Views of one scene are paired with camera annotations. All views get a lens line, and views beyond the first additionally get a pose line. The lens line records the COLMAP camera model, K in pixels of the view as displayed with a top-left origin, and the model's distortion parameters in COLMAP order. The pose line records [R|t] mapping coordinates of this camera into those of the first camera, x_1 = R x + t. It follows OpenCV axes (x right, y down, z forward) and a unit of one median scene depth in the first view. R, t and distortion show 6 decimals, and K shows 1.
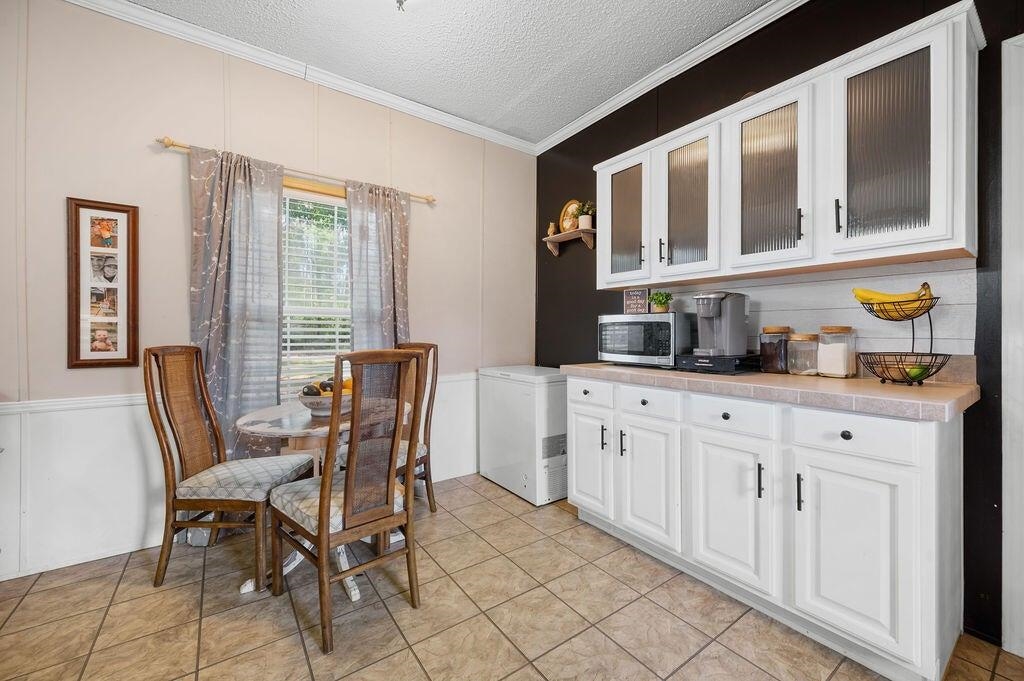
lens RADIAL K [[410.5, 0, 510.7], [0, 410.5, 333.3], [0, 0, 1]] dist [-0.002554, 0.000327]
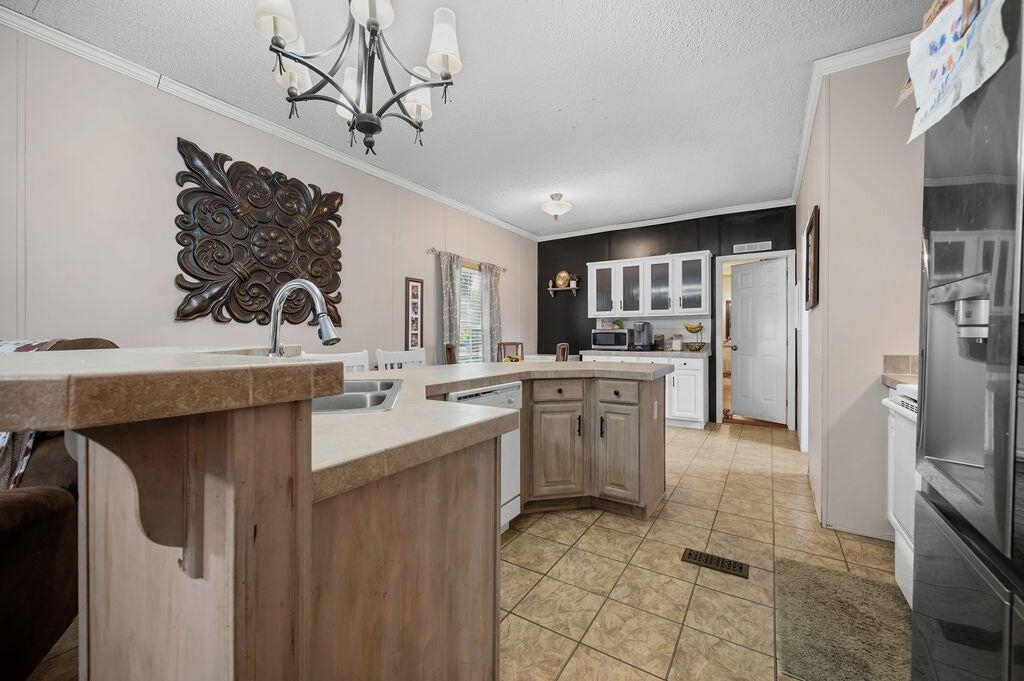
lens RADIAL K [[410.5, 0, 512.6], [0, 410.5, 339.8], [0, 0, 1]] dist [-0.002554, 0.000327]
pose [[0.924838, -0.007678, 0.380285, -1.343784], [0.005332, 0.999960, 0.007222, -0.005281], [-0.380325, -0.004651, 0.924841, -1.217709]]
